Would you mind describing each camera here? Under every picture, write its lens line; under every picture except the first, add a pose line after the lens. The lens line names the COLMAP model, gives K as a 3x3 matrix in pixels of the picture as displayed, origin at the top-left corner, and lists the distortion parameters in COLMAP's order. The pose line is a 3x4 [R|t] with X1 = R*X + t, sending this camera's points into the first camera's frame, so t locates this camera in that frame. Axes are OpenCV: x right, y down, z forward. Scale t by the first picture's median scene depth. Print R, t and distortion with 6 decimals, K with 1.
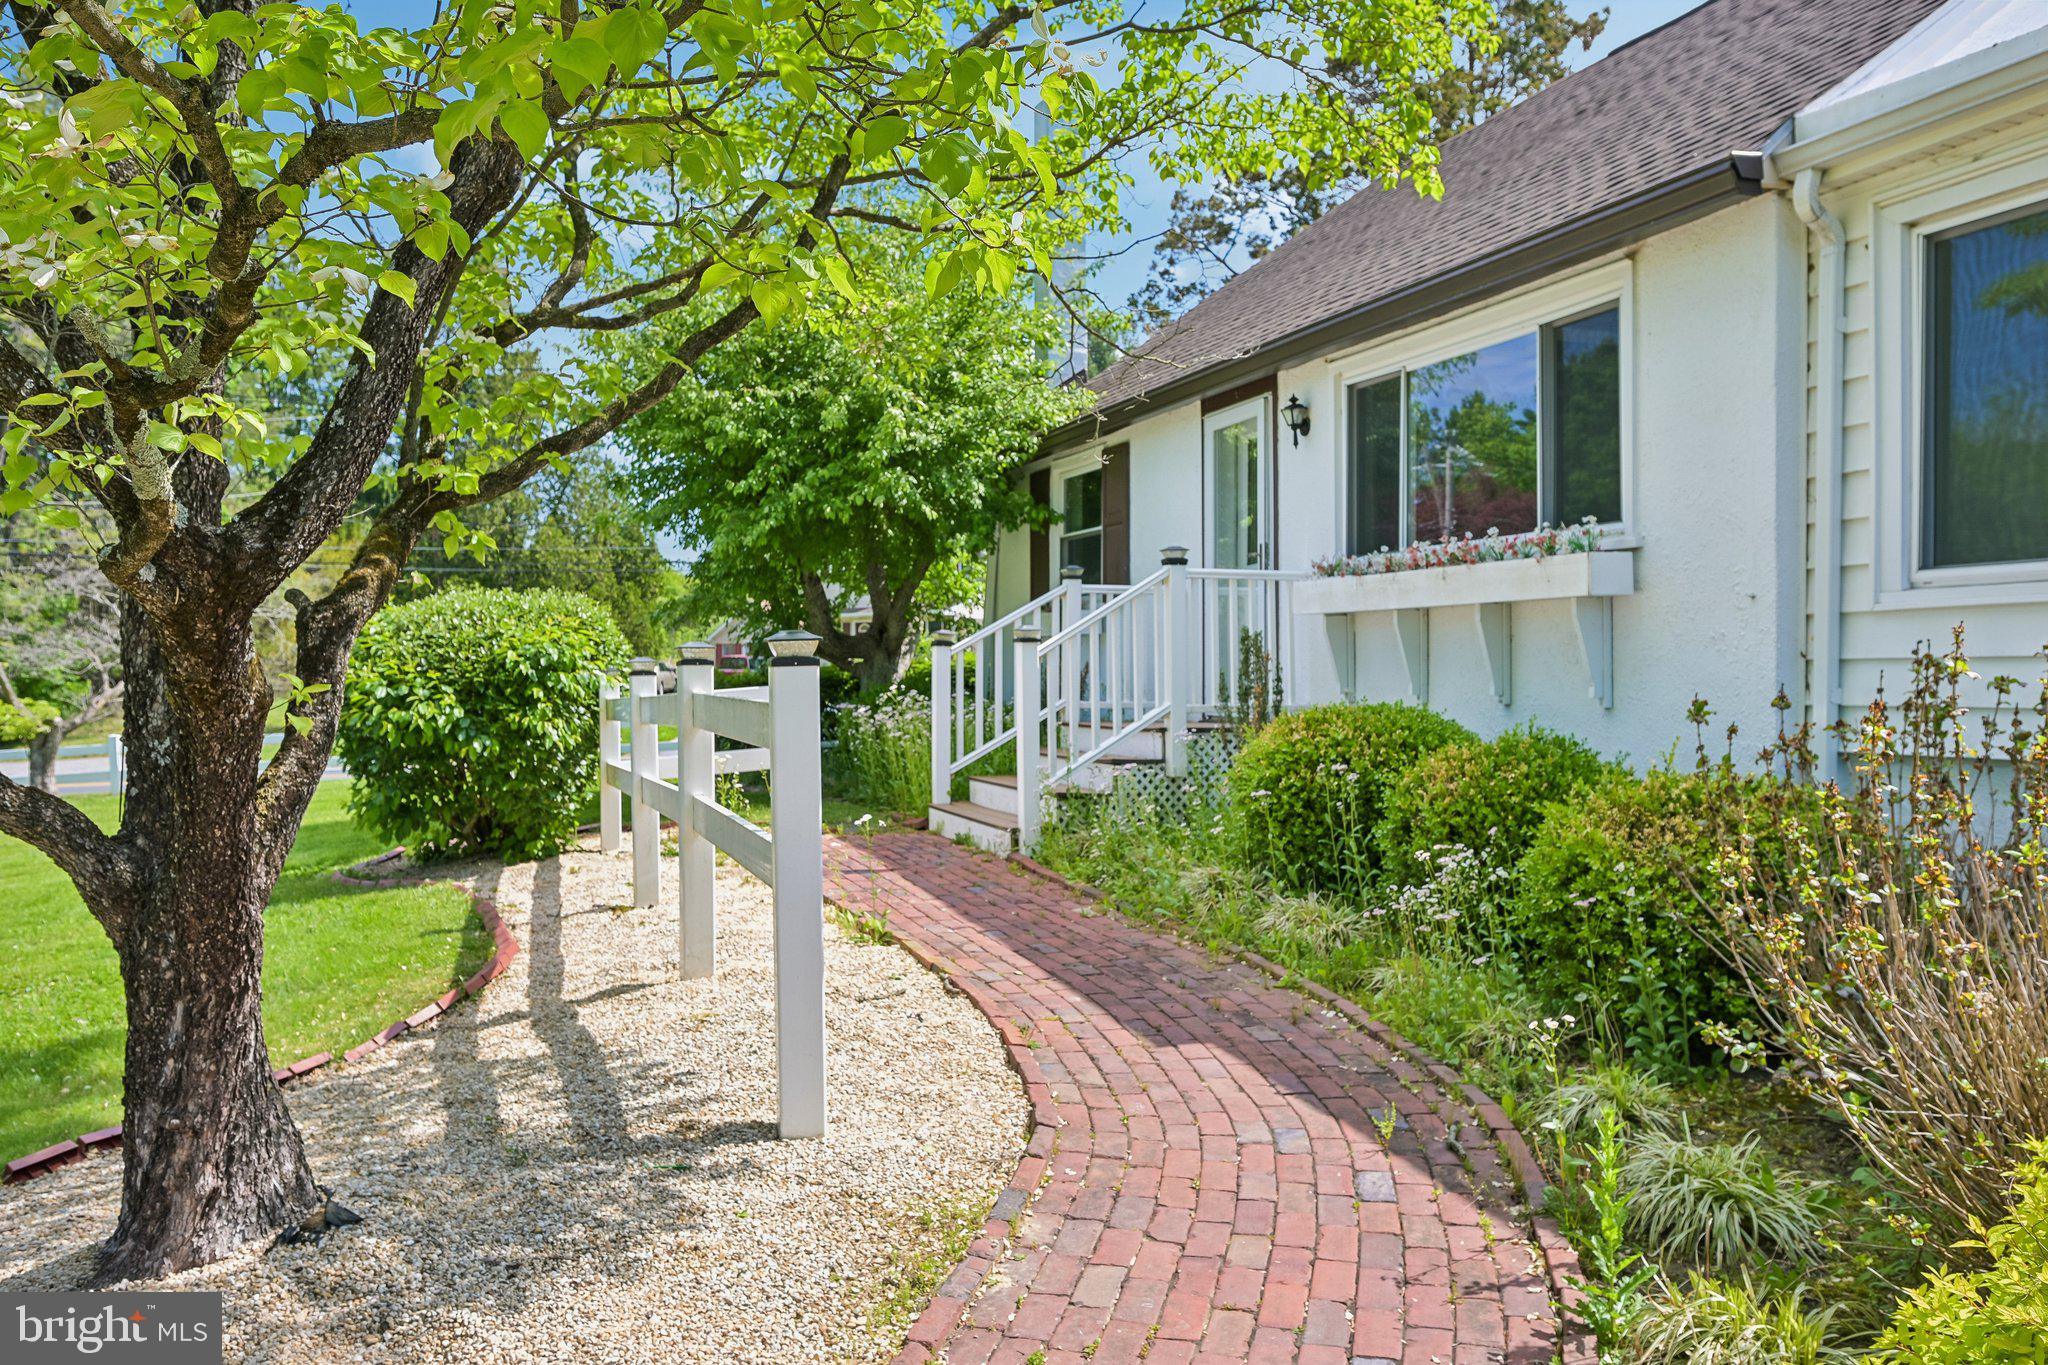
lens RADIAL K [[1594.0, 0, 1018.5], [0, 1594.0, 679.2], [0, 0, 1]] dist [0.003522, -0.000559]
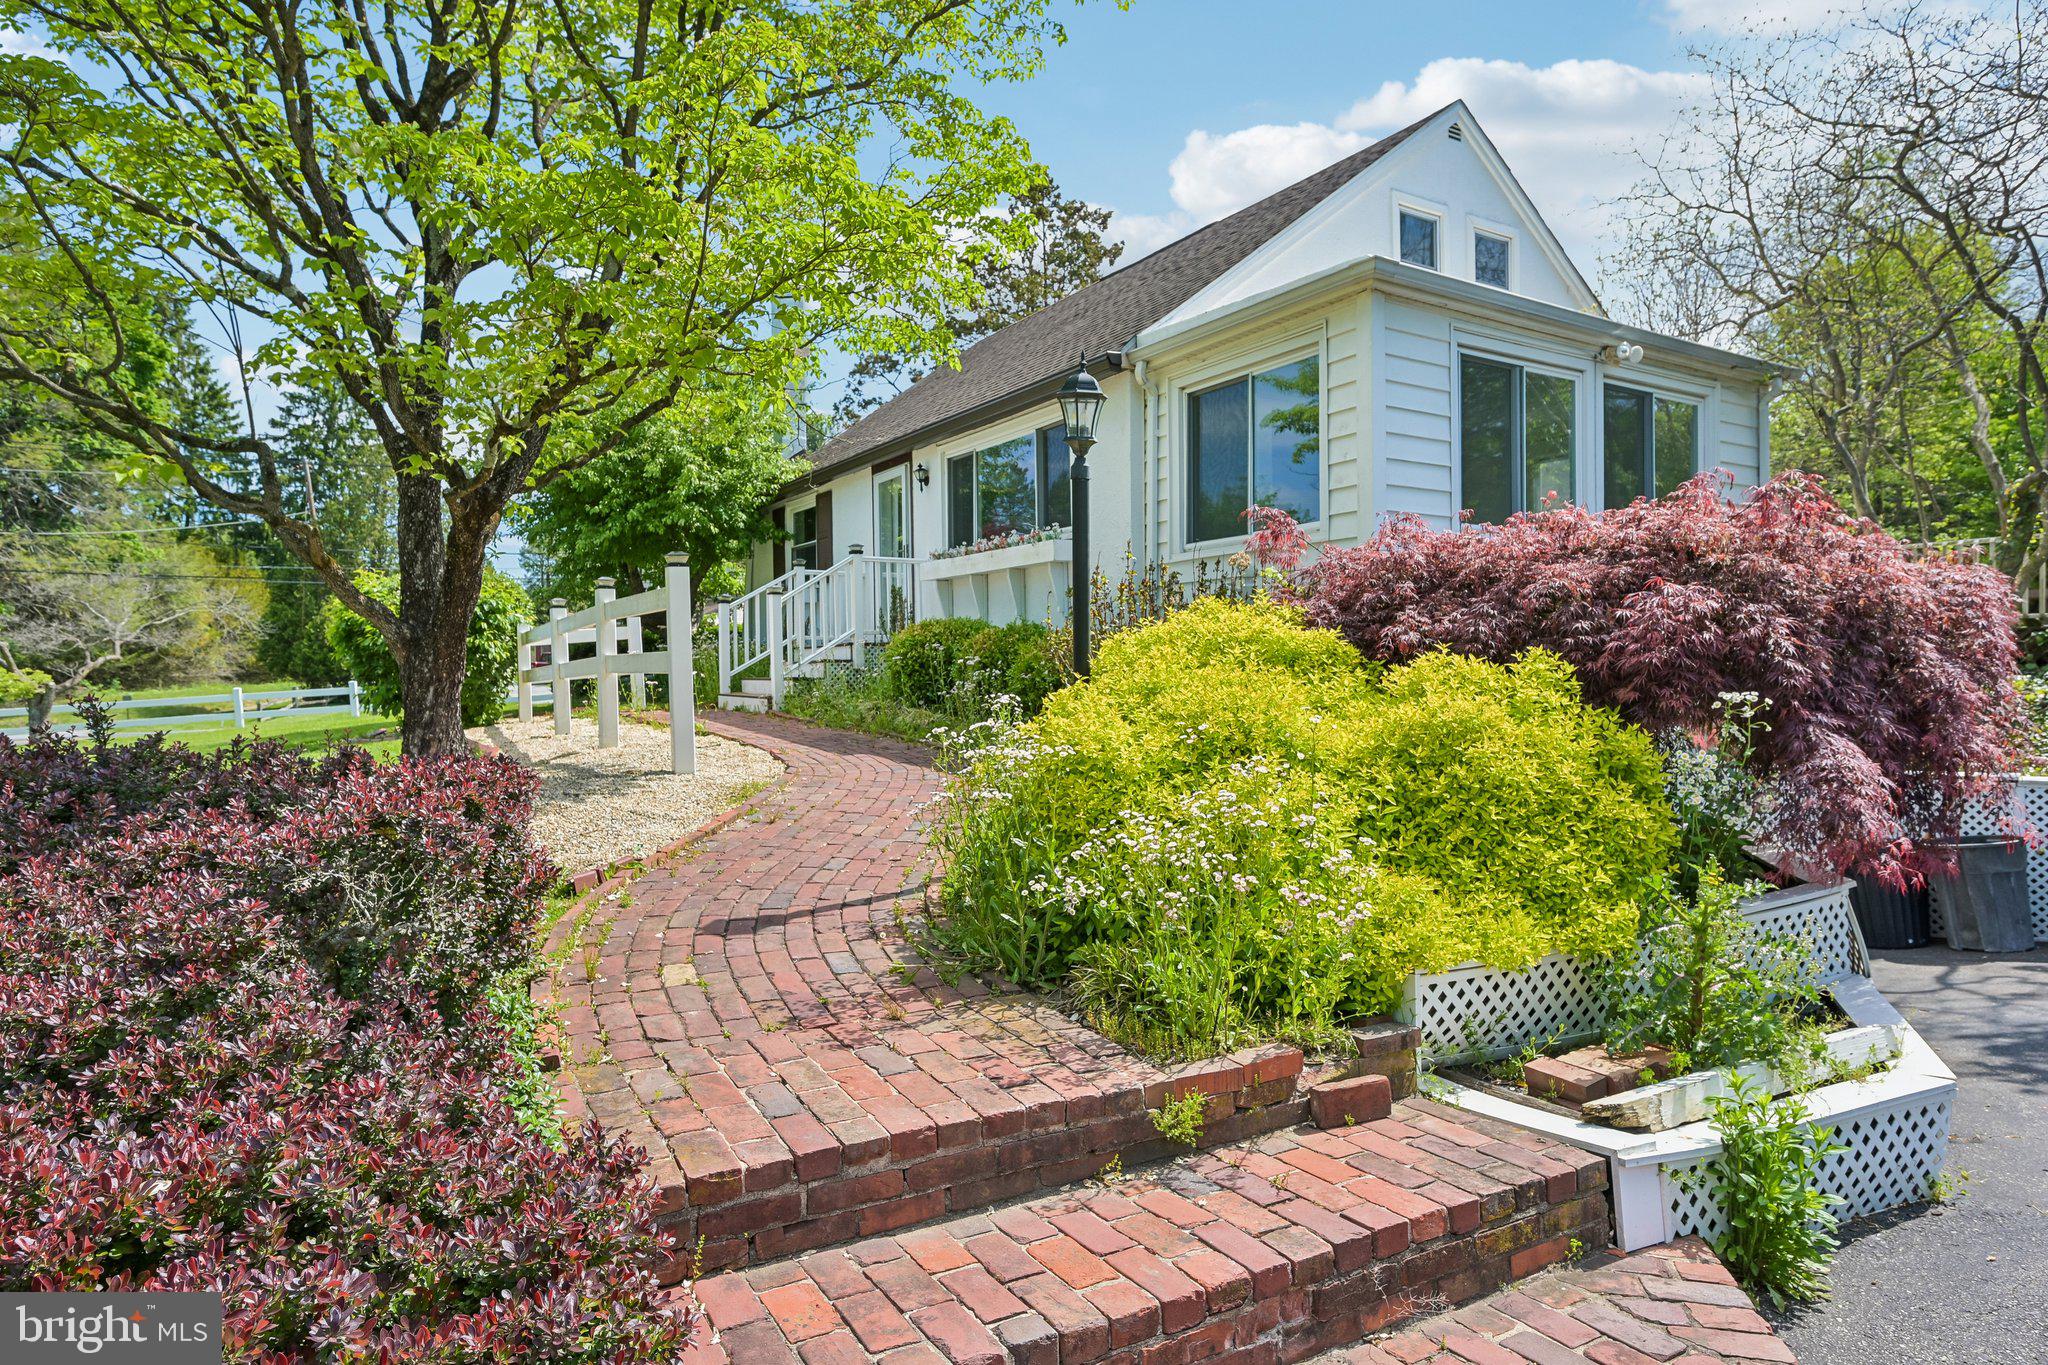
lens RADIAL K [[1187.7, 0, 1025.6], [0, 1187.7, 694.1], [0, 0, 1]] dist [-0.007956, 0.002870]
pose [[0.975087, -0.016652, 0.221196, -0.015282], [0.015793, 0.999859, 0.005654, 0.076259], [-0.221259, -0.002020, 0.975213, -0.336815]]
